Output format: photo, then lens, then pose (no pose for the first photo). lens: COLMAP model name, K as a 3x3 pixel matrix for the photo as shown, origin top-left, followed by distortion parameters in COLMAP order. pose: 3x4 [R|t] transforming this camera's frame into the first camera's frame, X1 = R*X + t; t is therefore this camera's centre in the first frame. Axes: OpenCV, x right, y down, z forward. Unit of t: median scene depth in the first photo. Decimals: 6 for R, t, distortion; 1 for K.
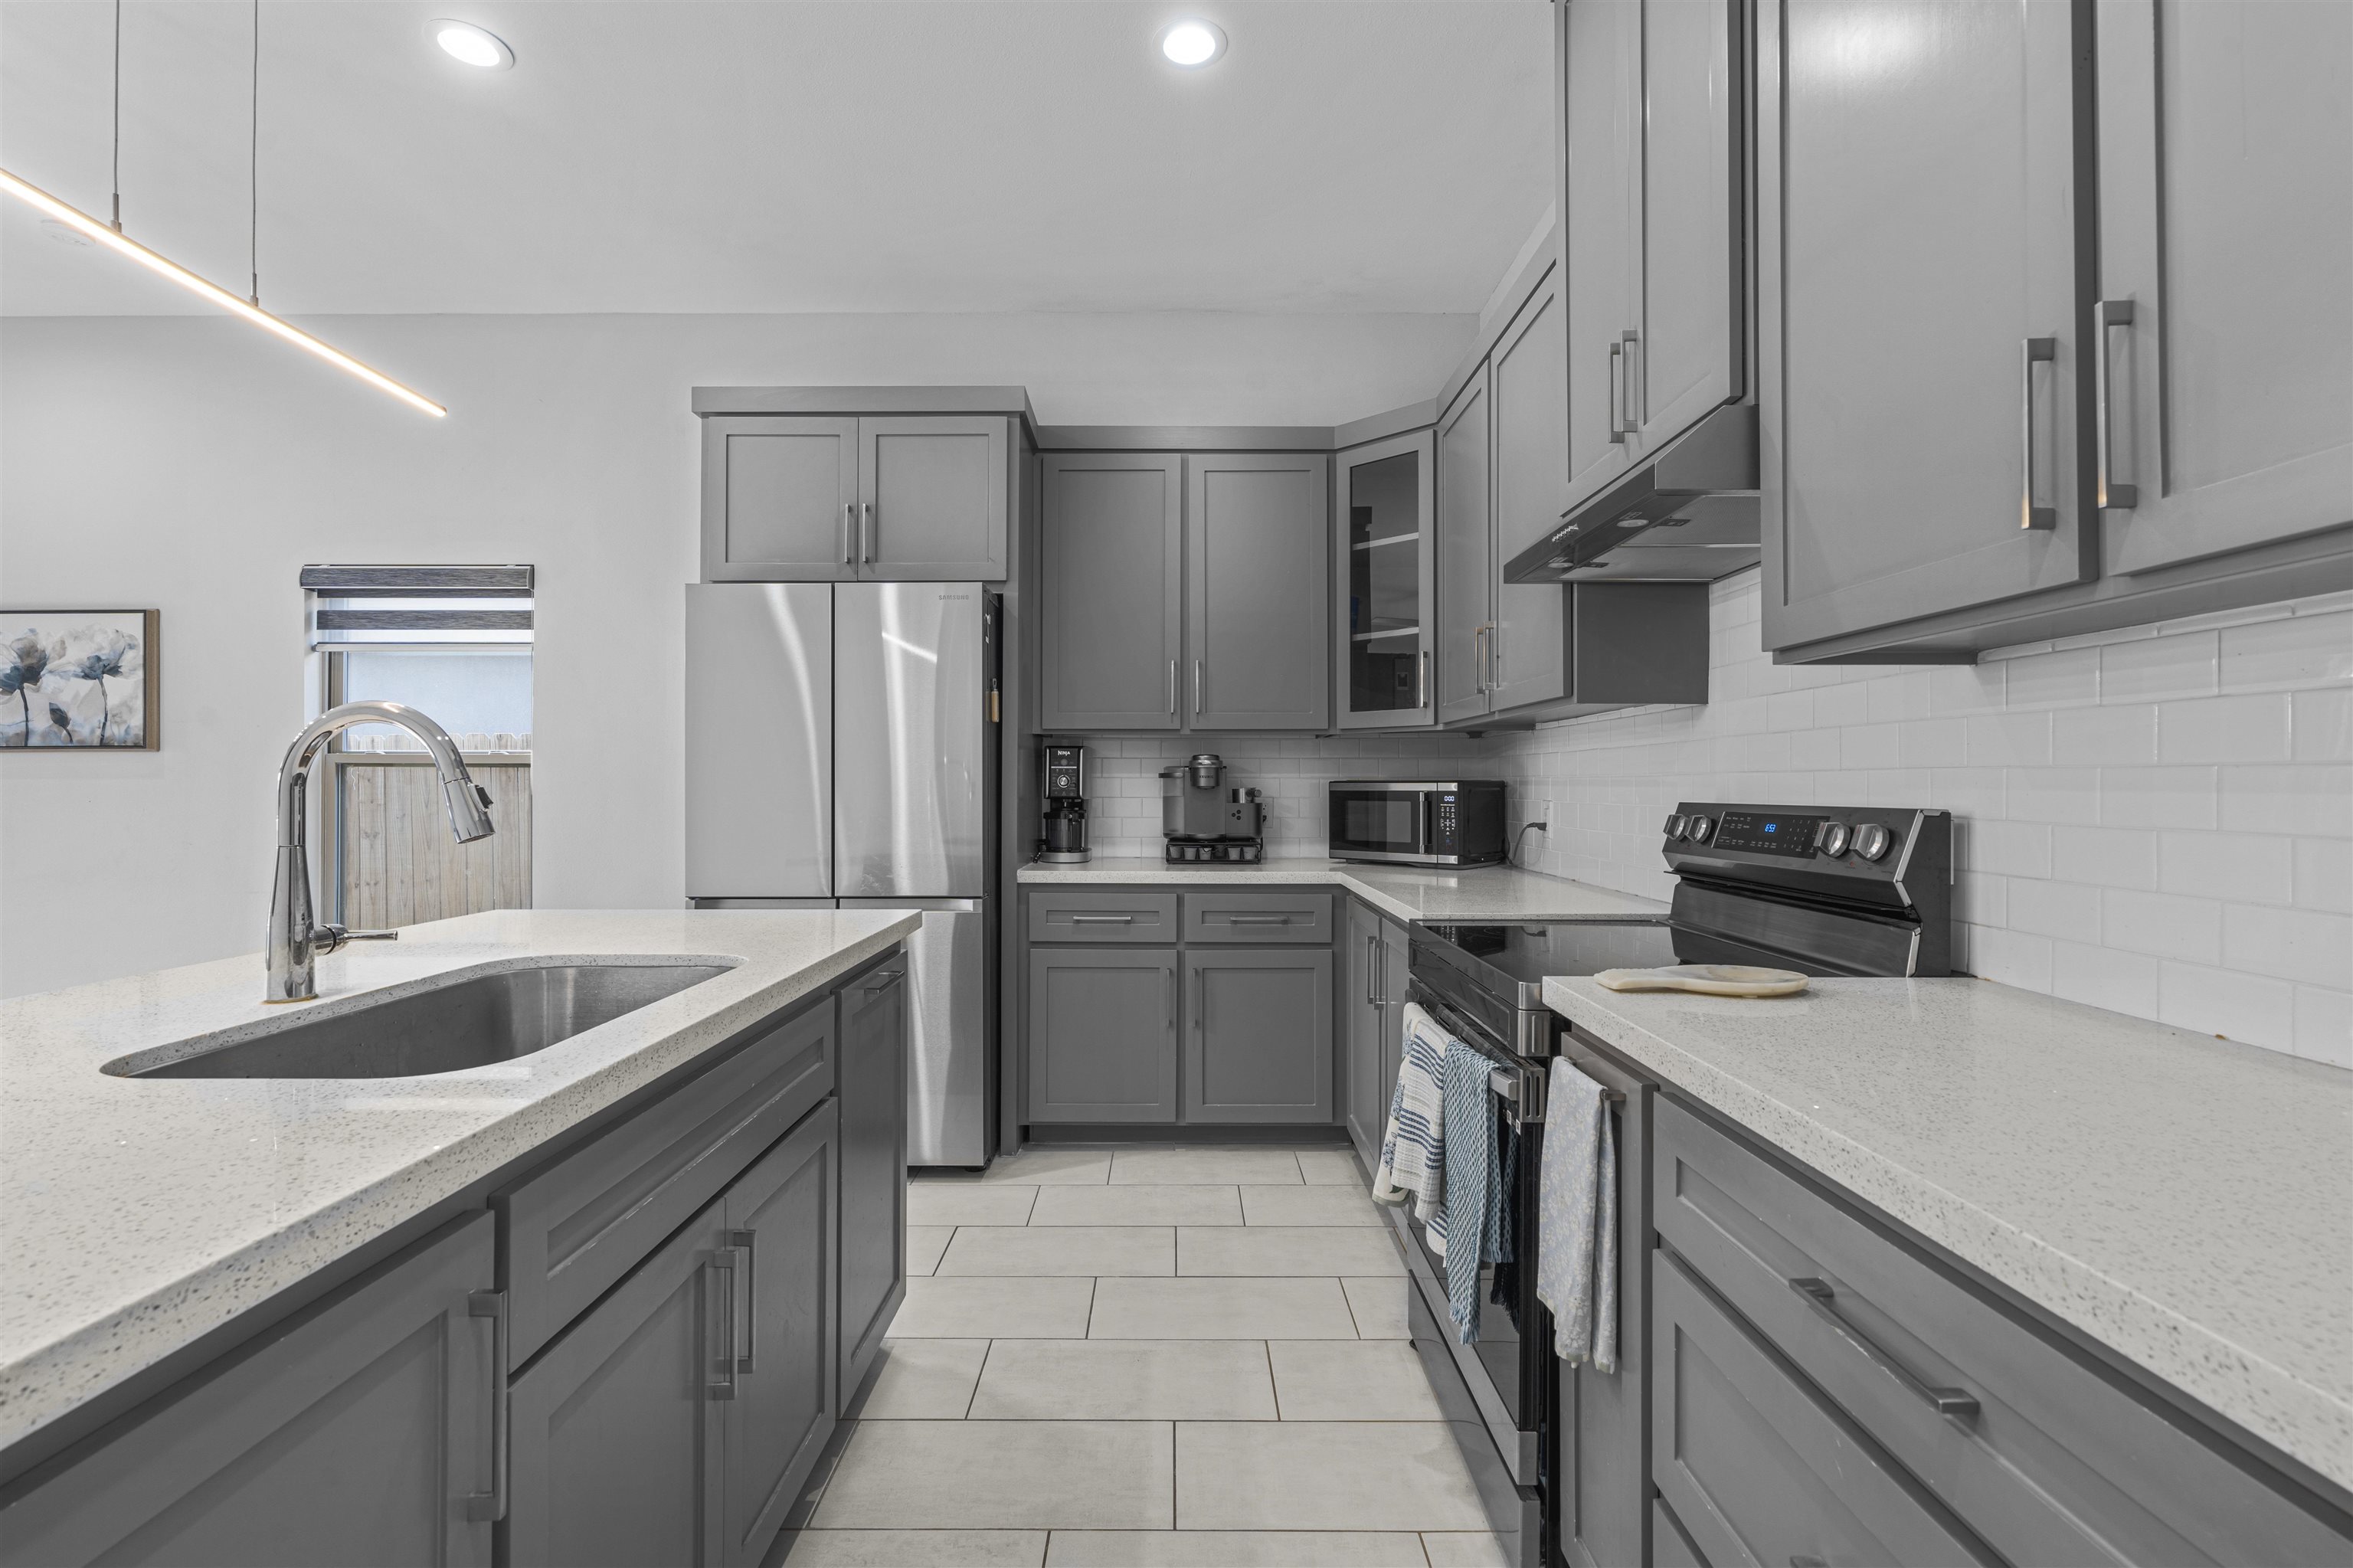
lens RADIAL K [[1068.1, 0, 1171.8], [0, 1068.1, 782.1], [0, 0, 1]] dist [0.001747, -0.000950]
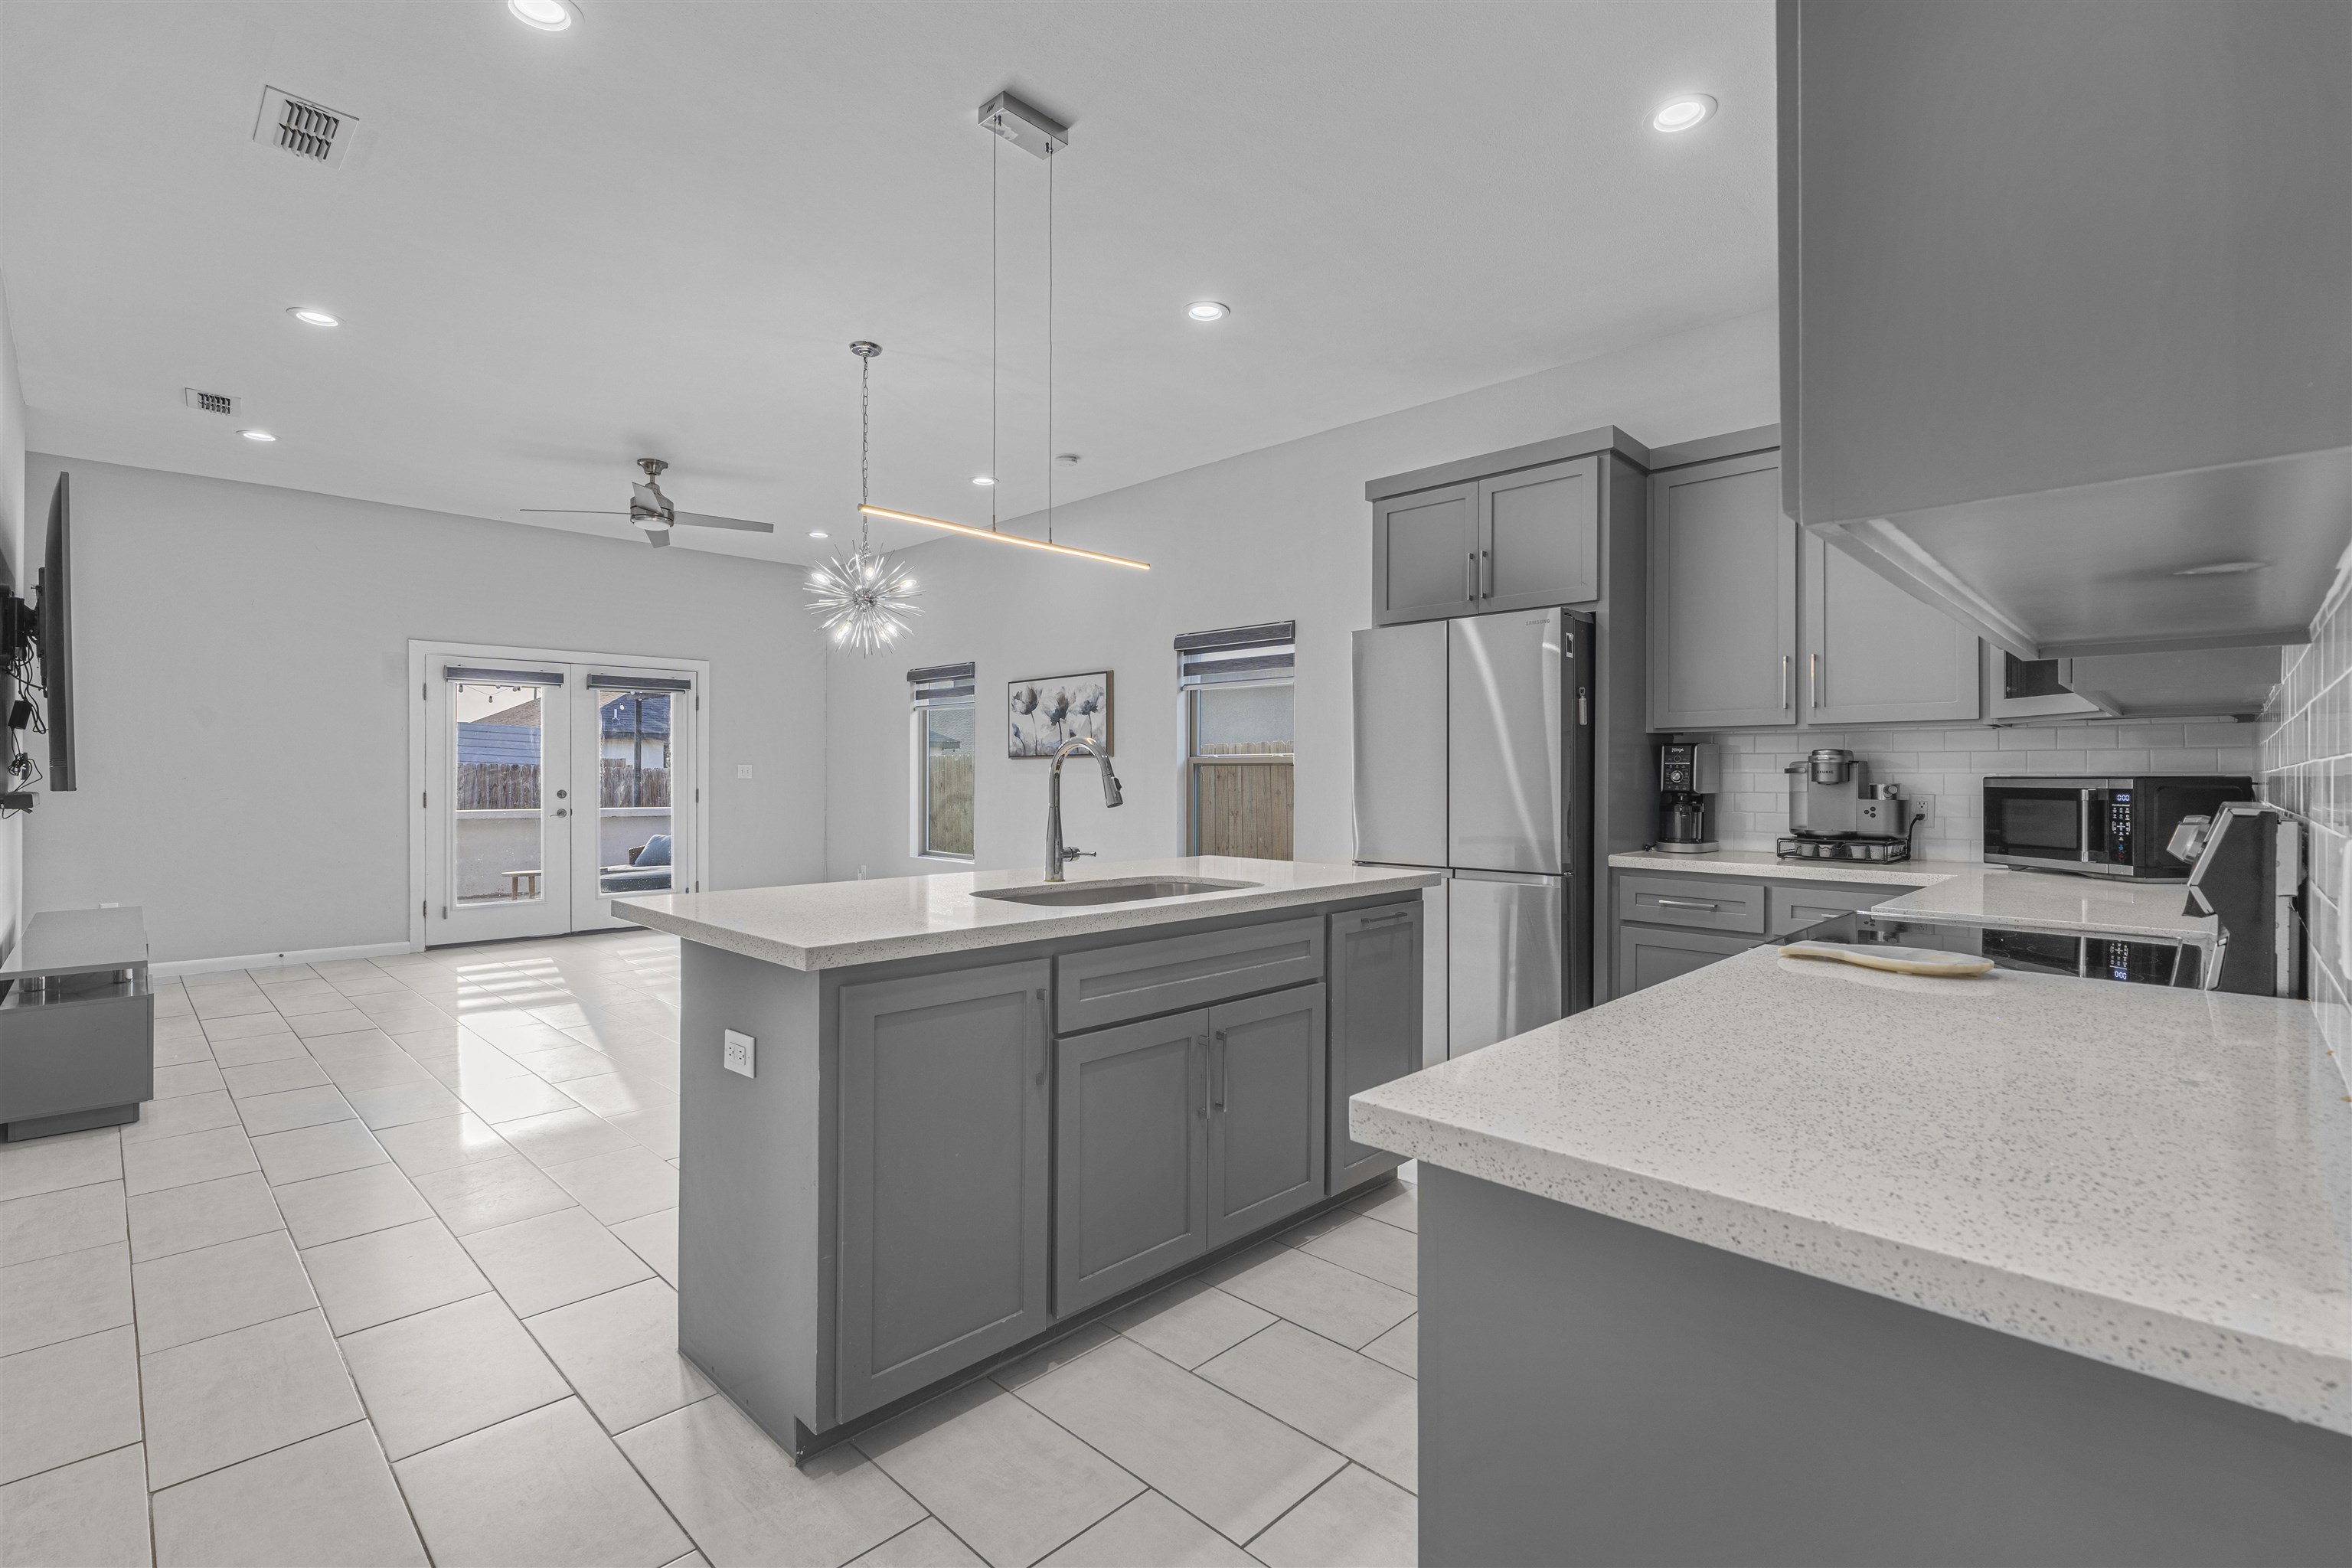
lens RADIAL K [[1067.6, 0, 1178.6], [0, 1067.6, 783.4], [0, 0, 1]] dist [0.001747, -0.000950]
pose [[0.720277, 0.005884, -0.693661, 0.280952], [-0.001476, 0.999975, 0.006949, -0.000357], [0.693685, -0.003981, 0.720268, -0.115197]]
